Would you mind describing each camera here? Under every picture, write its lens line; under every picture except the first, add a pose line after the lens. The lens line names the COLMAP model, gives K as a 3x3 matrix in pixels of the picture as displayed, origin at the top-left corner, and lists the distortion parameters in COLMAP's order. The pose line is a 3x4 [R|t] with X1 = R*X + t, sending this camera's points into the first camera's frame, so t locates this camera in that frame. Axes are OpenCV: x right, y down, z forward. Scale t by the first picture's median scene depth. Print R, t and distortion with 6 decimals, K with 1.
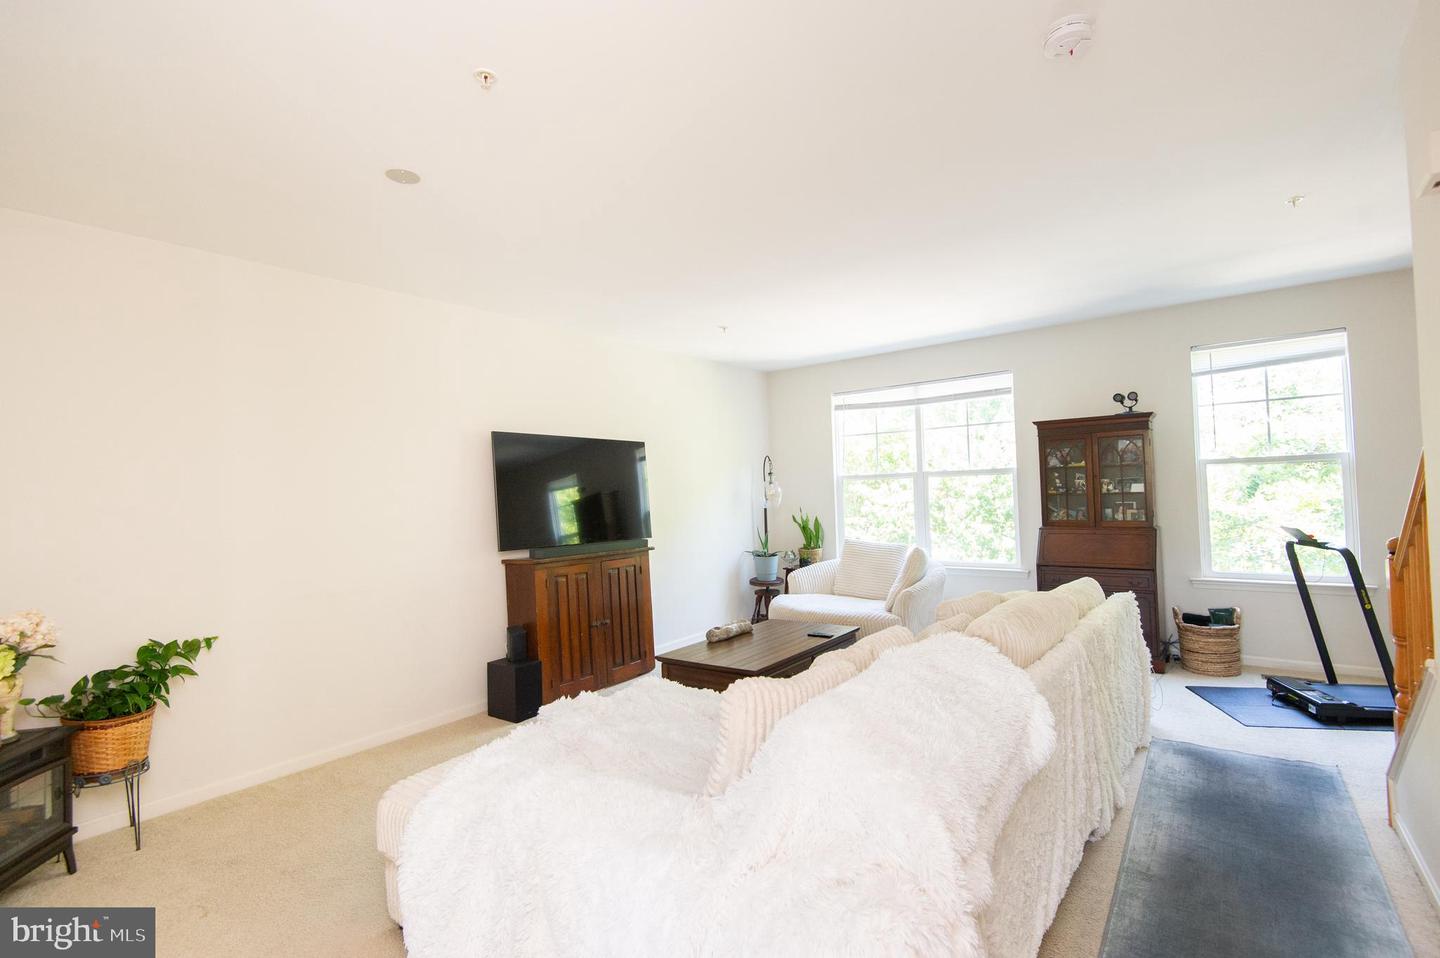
lens RADIAL K [[669.3, 0, 730.2], [0, 669.3, 478.3], [0, 0, 1]] dist [0.026099, -0.012870]
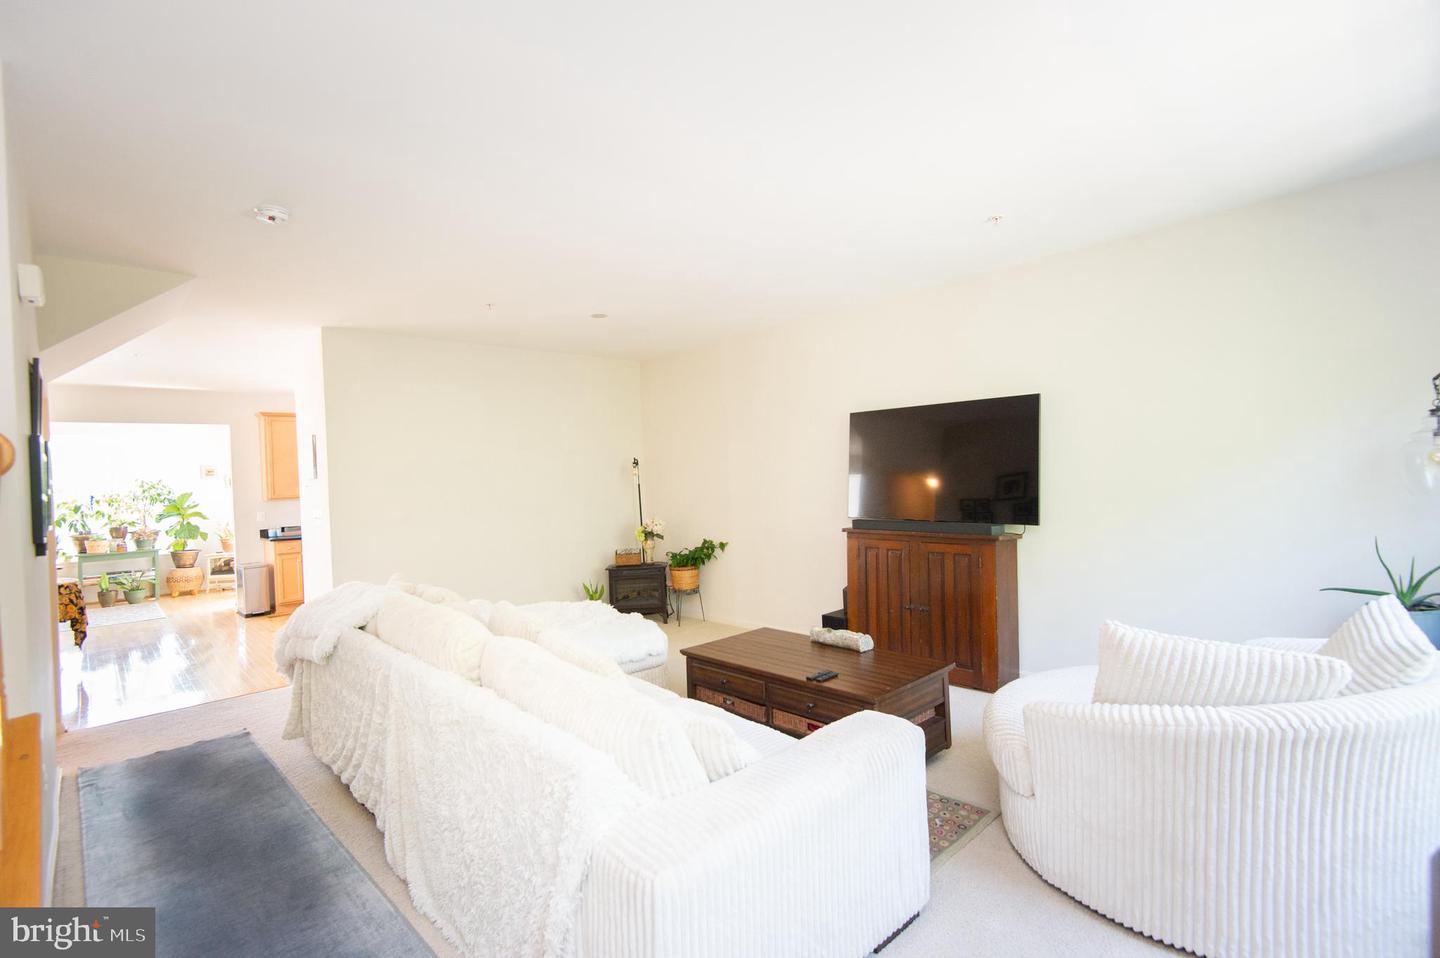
lens RADIAL K [[669.3, 0, 713.0], [0, 669.3, 479.2], [0, 0, 1]] dist [0.026099, -0.012870]
pose [[-0.173879, 0.050213, -0.983486, 1.201579], [0.068621, 0.996889, 0.038765, -0.024921], [0.982373, -0.060747, -0.176784, 1.424960]]
